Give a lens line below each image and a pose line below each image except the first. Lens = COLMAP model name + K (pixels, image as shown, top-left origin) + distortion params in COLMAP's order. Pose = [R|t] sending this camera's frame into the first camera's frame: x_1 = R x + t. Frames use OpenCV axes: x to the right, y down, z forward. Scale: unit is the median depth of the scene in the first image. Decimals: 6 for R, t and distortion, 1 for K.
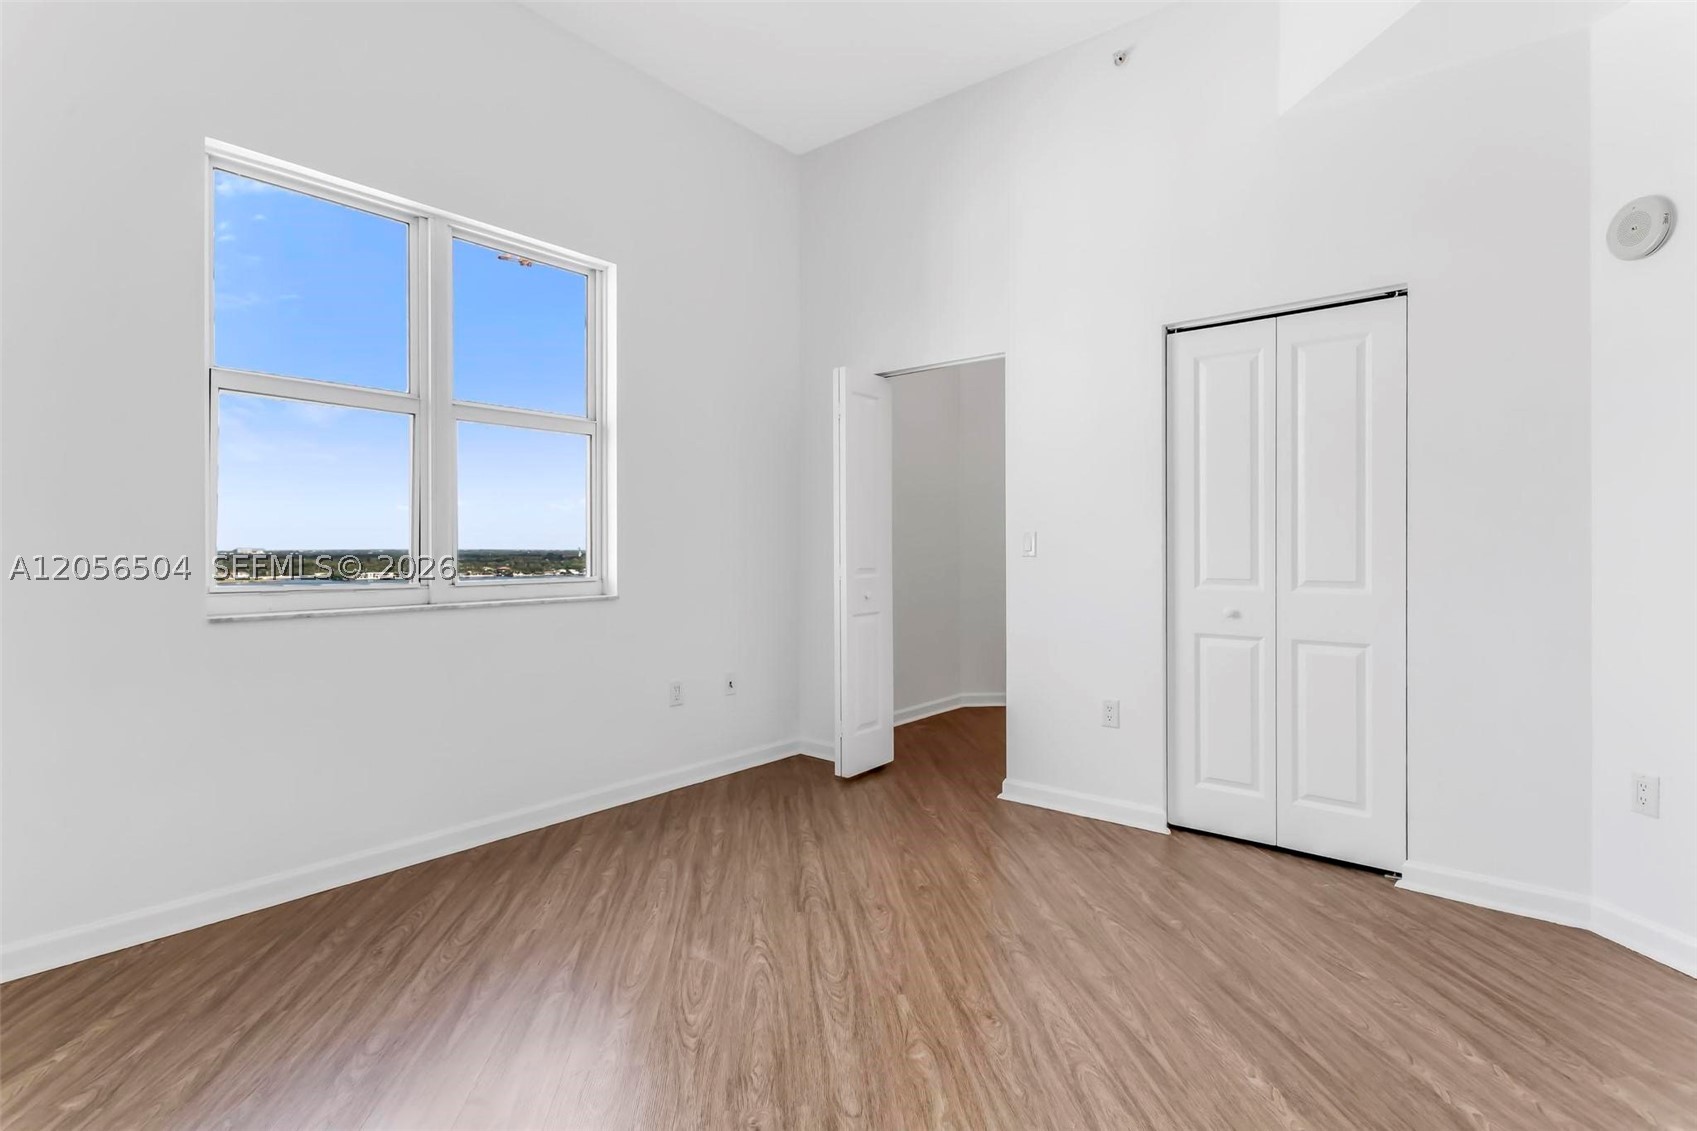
lens RADIAL K [[813.9, 0, 841.6], [0, 813.9, 553.0], [0, 0, 1]] dist [0.011582, -0.008967]
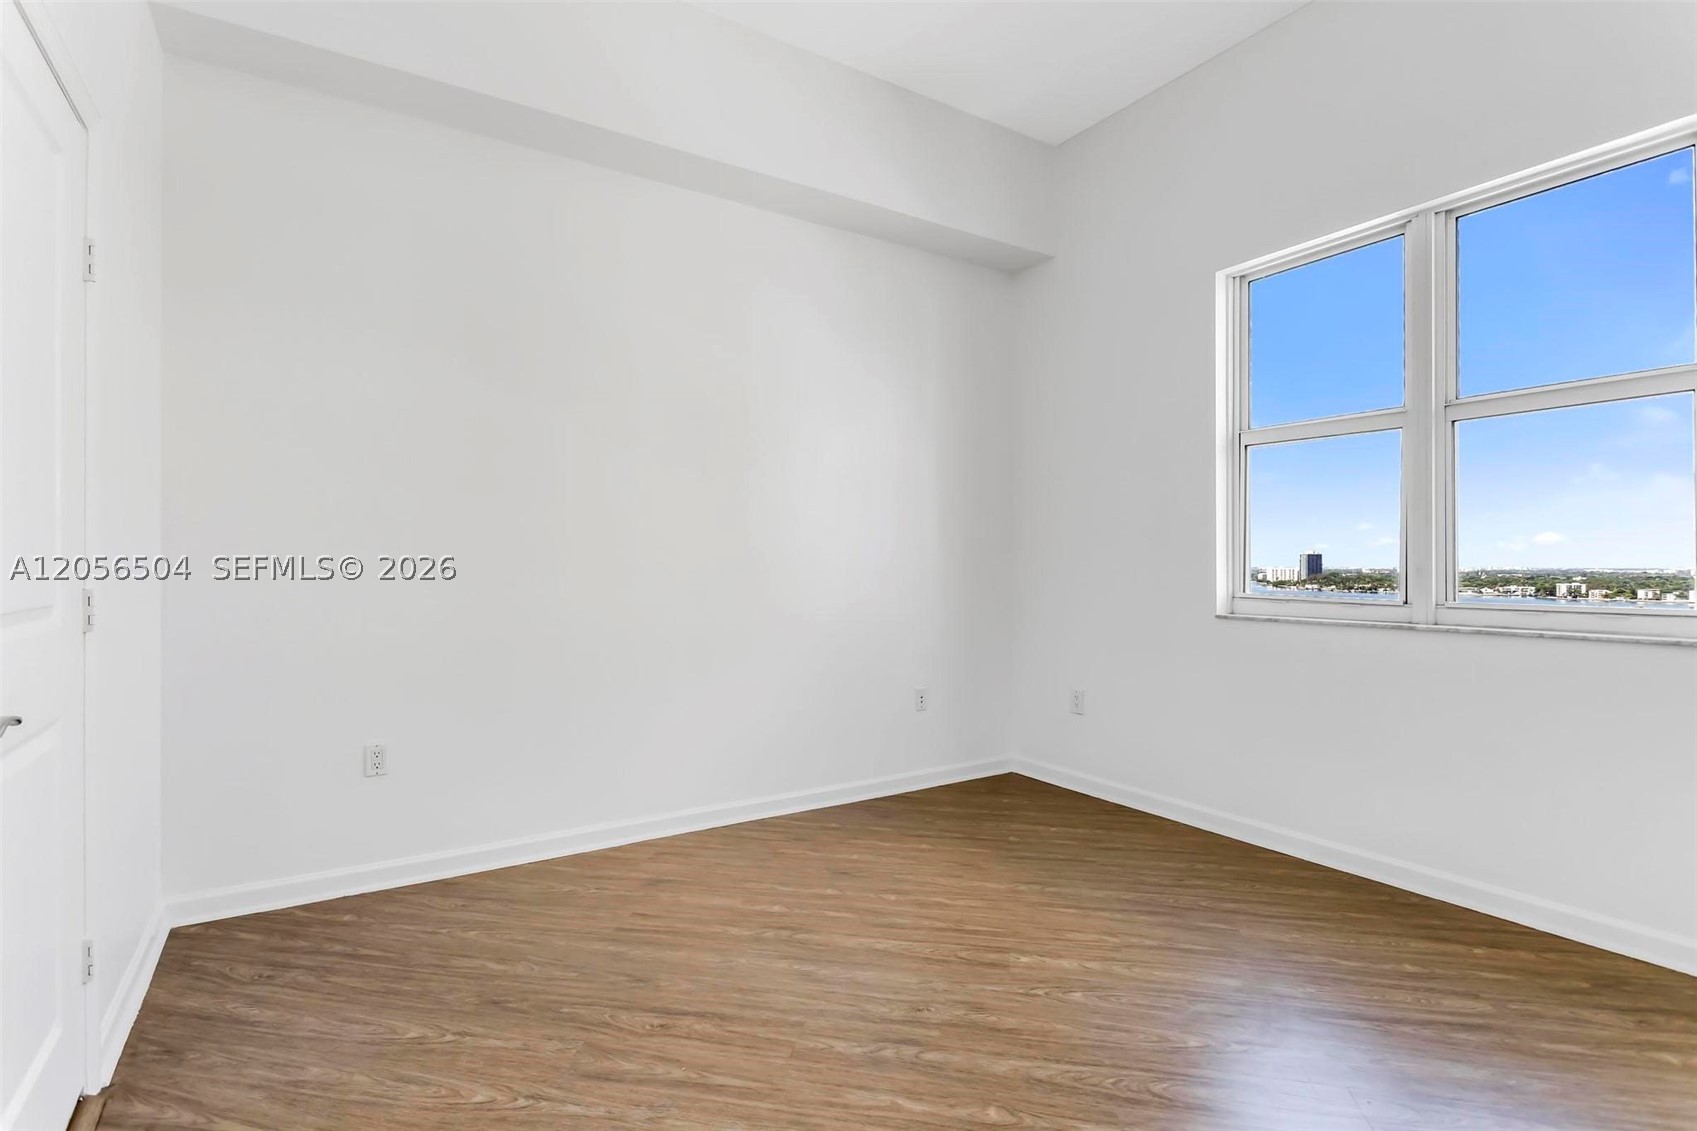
lens RADIAL K [[813.9, 0, 852.5], [0, 813.9, 569.3], [0, 0, 1]] dist [0.011582, -0.008967]
pose [[-0.297973, 0.004719, -0.954563, 0.676133], [-0.010890, 0.999906, 0.008342, -0.001621], [0.954512, 0.012881, -0.297894, 0.742441]]
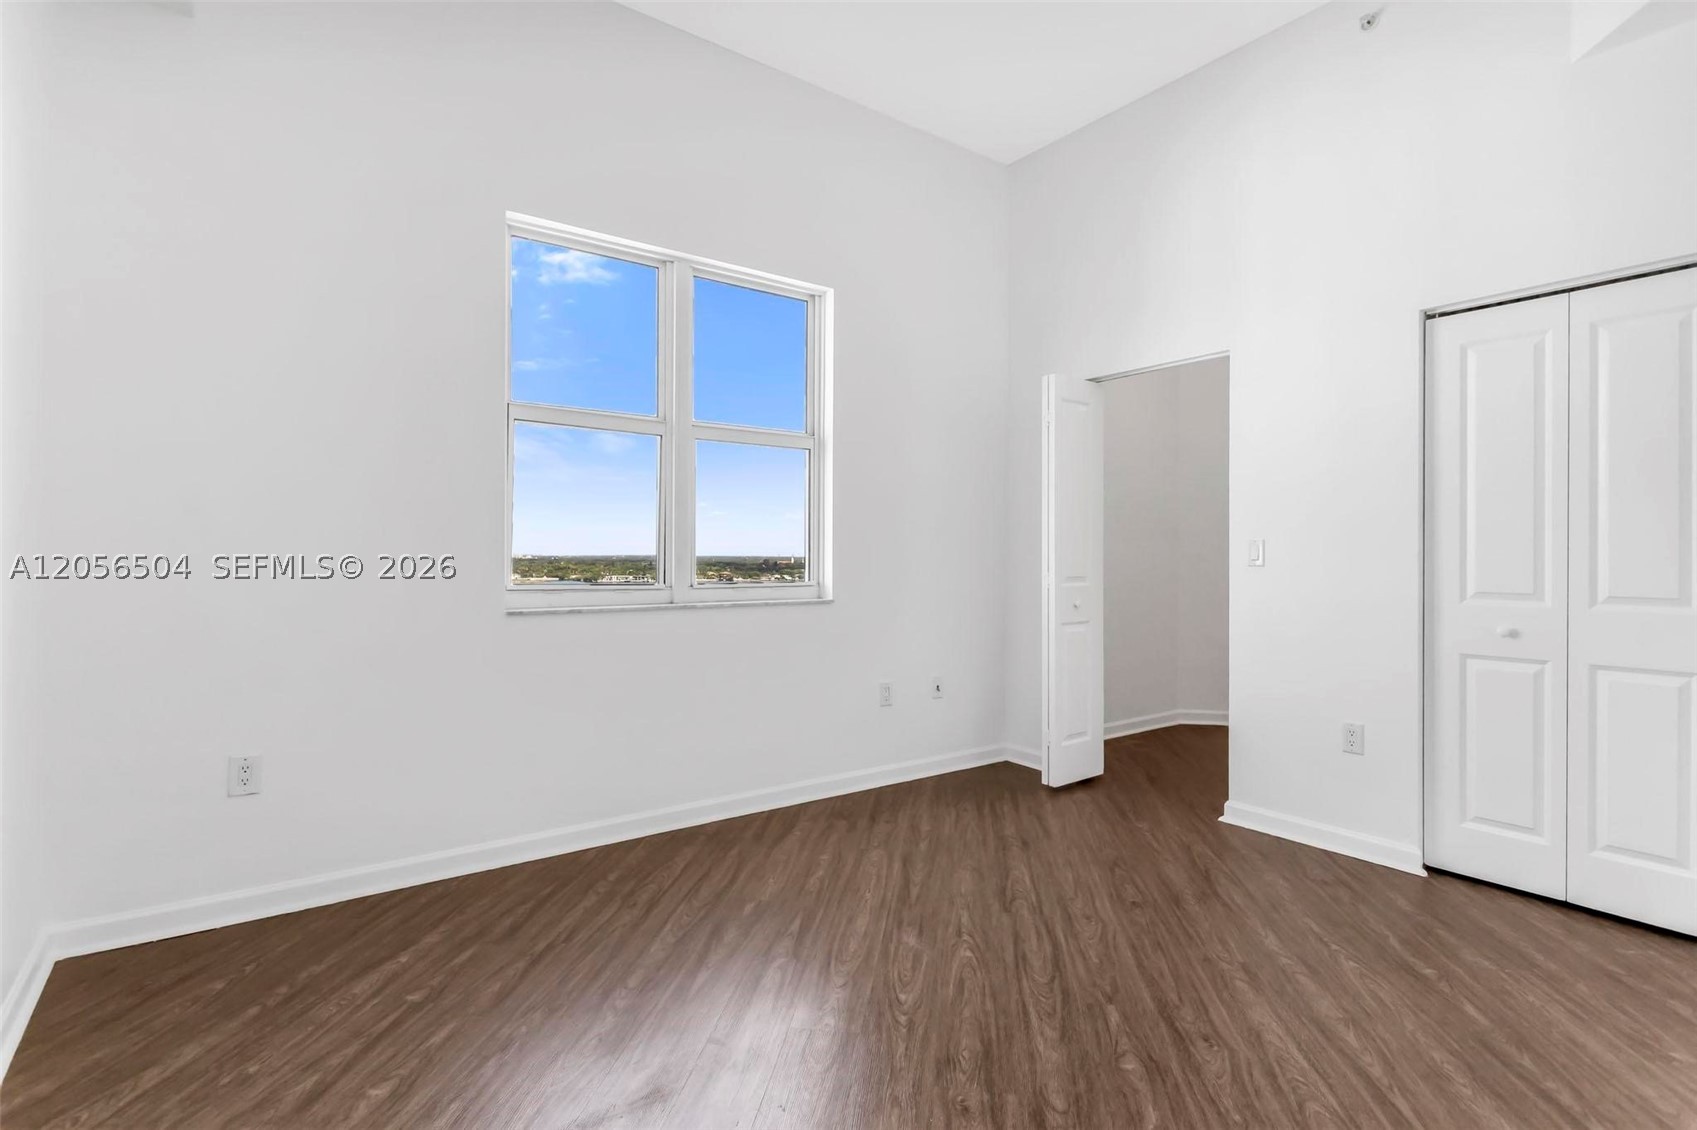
lens RADIAL K [[813.9, 0, 841.0], [0, 813.9, 555.2], [0, 0, 1]] dist [0.011582, -0.008967]
pose [[0.968774, 0.005242, -0.247891, -0.001065], [-0.006945, 0.999958, -0.005994, 0.001265], [0.247849, 0.007528, 0.968769, -0.037316]]
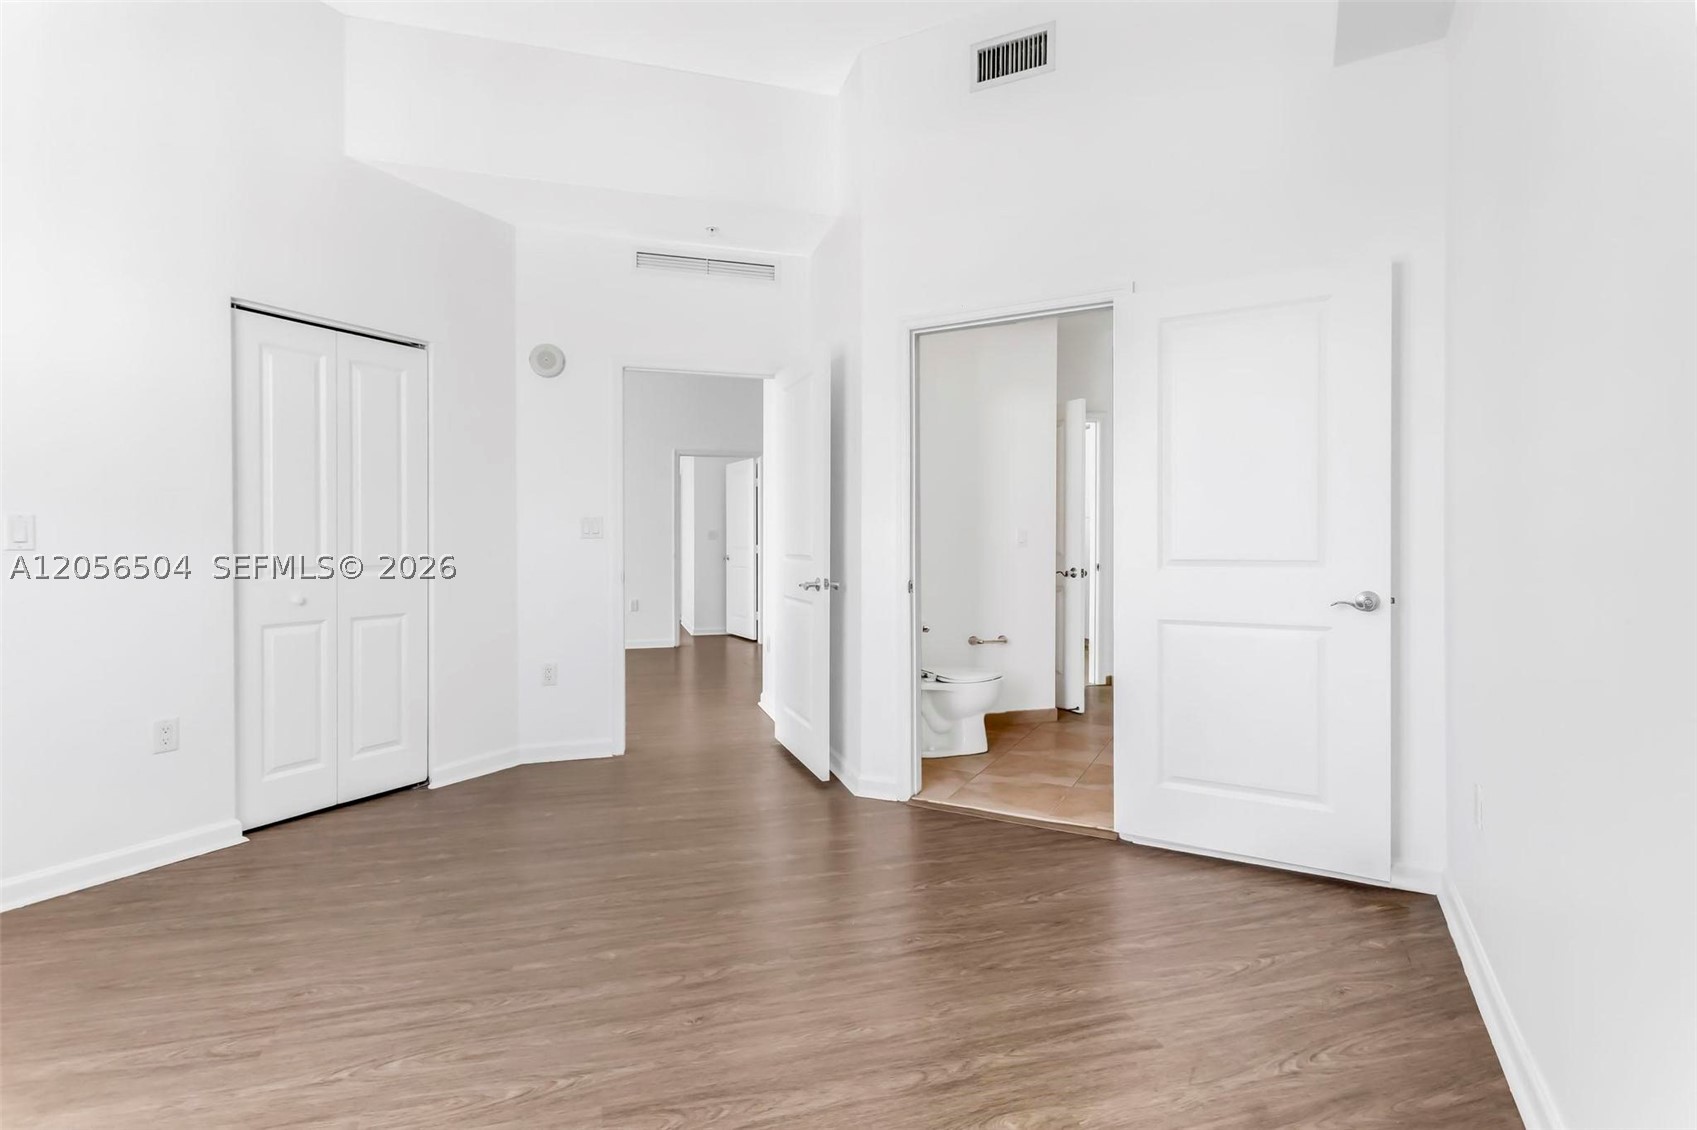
lens RADIAL K [[813.9, 0, 827.5], [0, 813.9, 558.1], [0, 0, 1]] dist [0.011582, -0.008967]
pose [[-0.171269, -0.021190, 0.984996, -0.758899], [0.009320, 0.999689, 0.023126, 0.001616], [-0.985180, 0.013141, -0.171019, 0.588626]]
